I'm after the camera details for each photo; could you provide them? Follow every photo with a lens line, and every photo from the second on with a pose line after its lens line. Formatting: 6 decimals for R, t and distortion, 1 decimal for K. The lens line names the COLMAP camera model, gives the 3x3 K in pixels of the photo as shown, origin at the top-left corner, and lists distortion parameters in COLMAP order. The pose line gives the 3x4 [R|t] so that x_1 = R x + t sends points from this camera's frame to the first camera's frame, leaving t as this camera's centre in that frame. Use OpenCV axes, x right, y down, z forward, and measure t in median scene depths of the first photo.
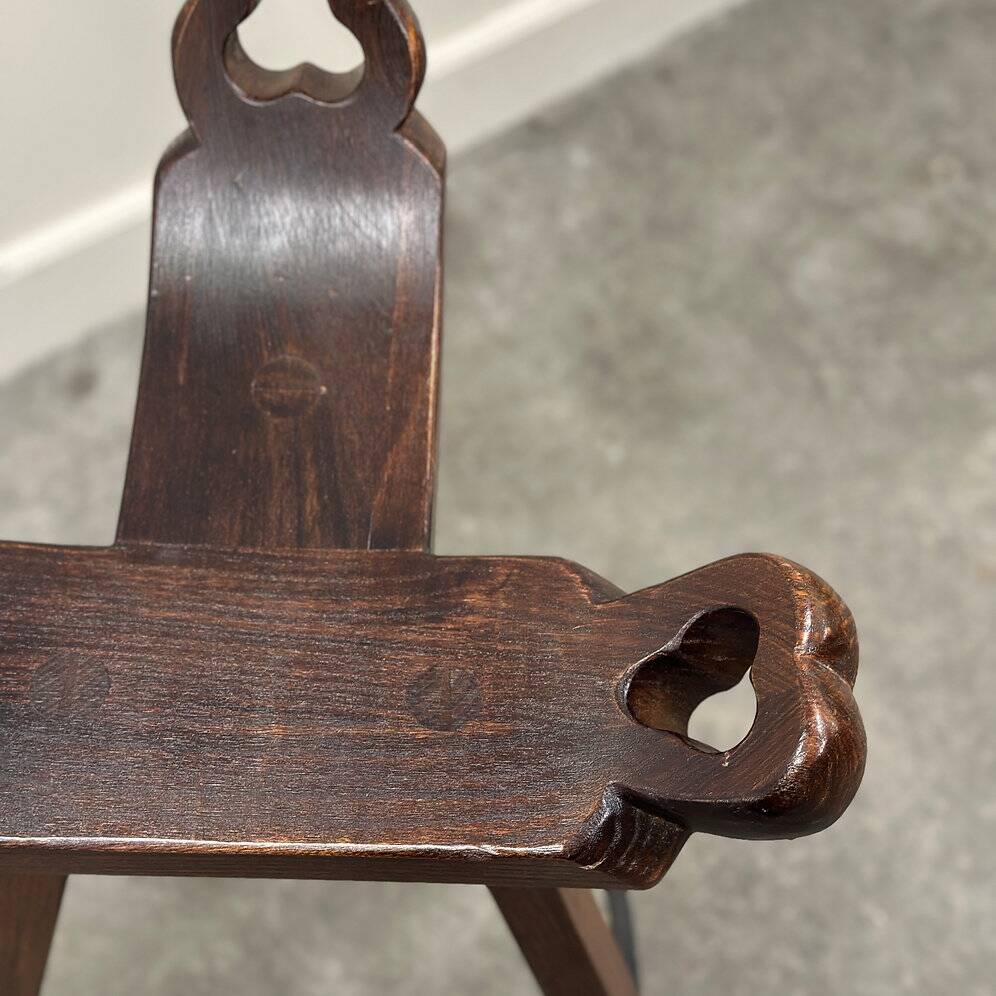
lens RADIAL K [[1870.0, 0, 498.0], [0, 1870.0, 498.0], [0, 0, 1]] dist [0.167300, -0.220228]
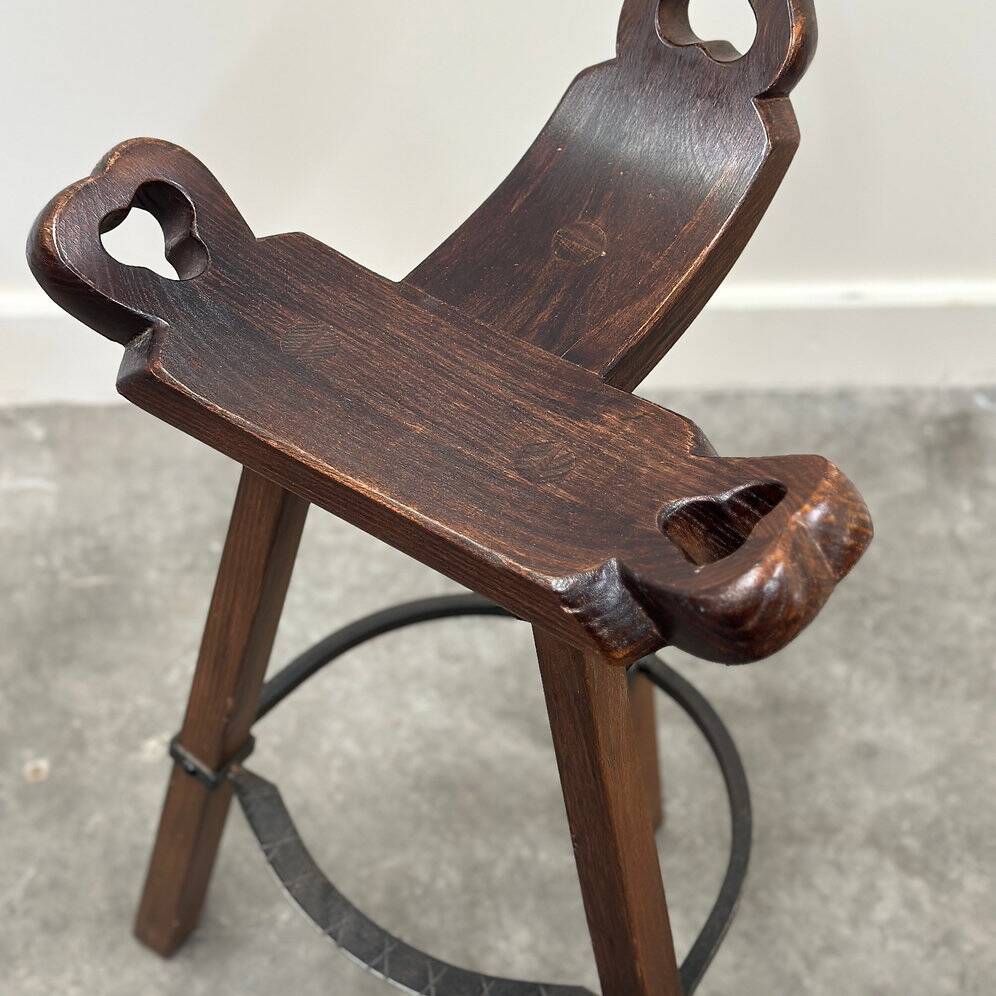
lens RADIAL K [[1870.0, 0, 498.0], [0, 1870.0, 498.0], [0, 0, 1]] dist [0.167300, -0.220228]
pose [[0.833674, 0.400726, -0.380007, 0.411894], [-0.462968, 0.882260, -0.085314, 0.238455], [0.301077, 0.247055, 0.921041, -0.141314]]
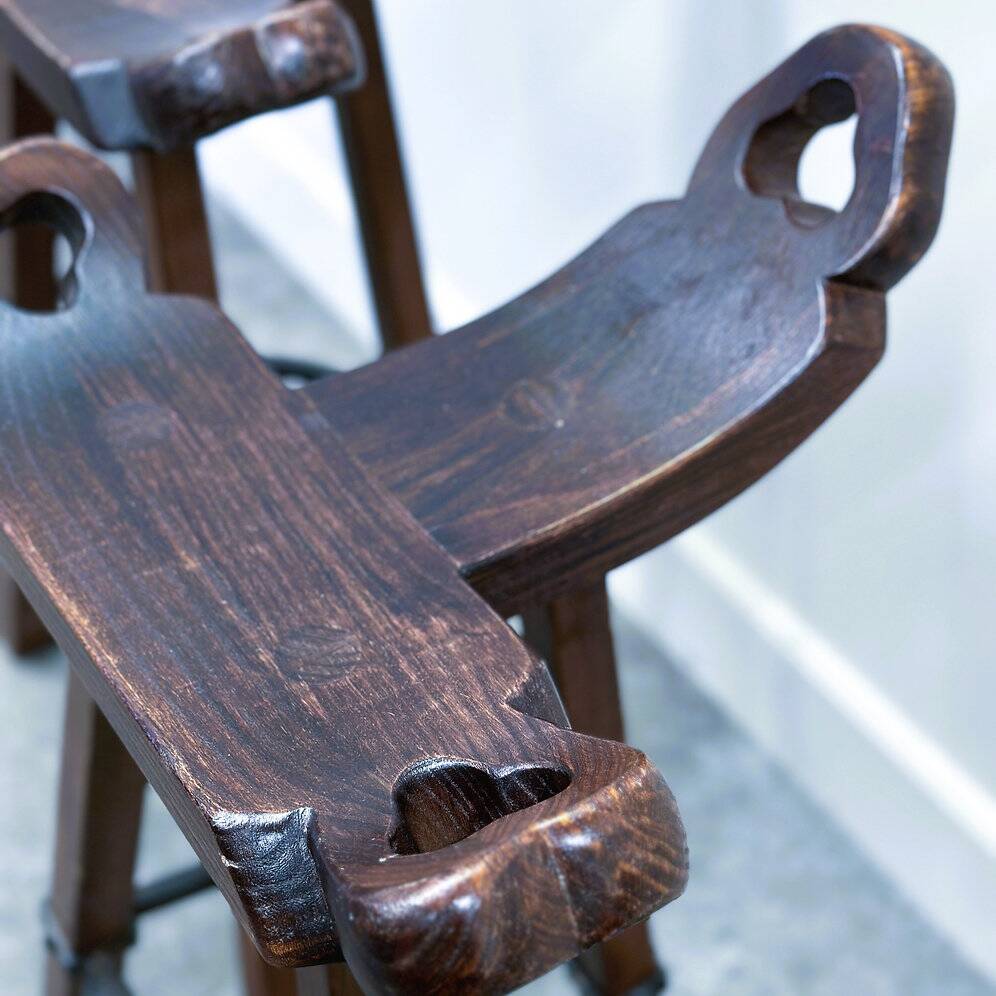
lens RADIAL K [[1870.0, 0, 498.0], [0, 1870.0, 498.0], [0, 0, 1]] dist [0.167300, -0.220228]
pose [[0.569057, 0.540476, -0.619726, 0.508933], [-0.712271, 0.700584, -0.043042, 0.030892], [0.410907, 0.465906, 0.783637, 0.298265]]
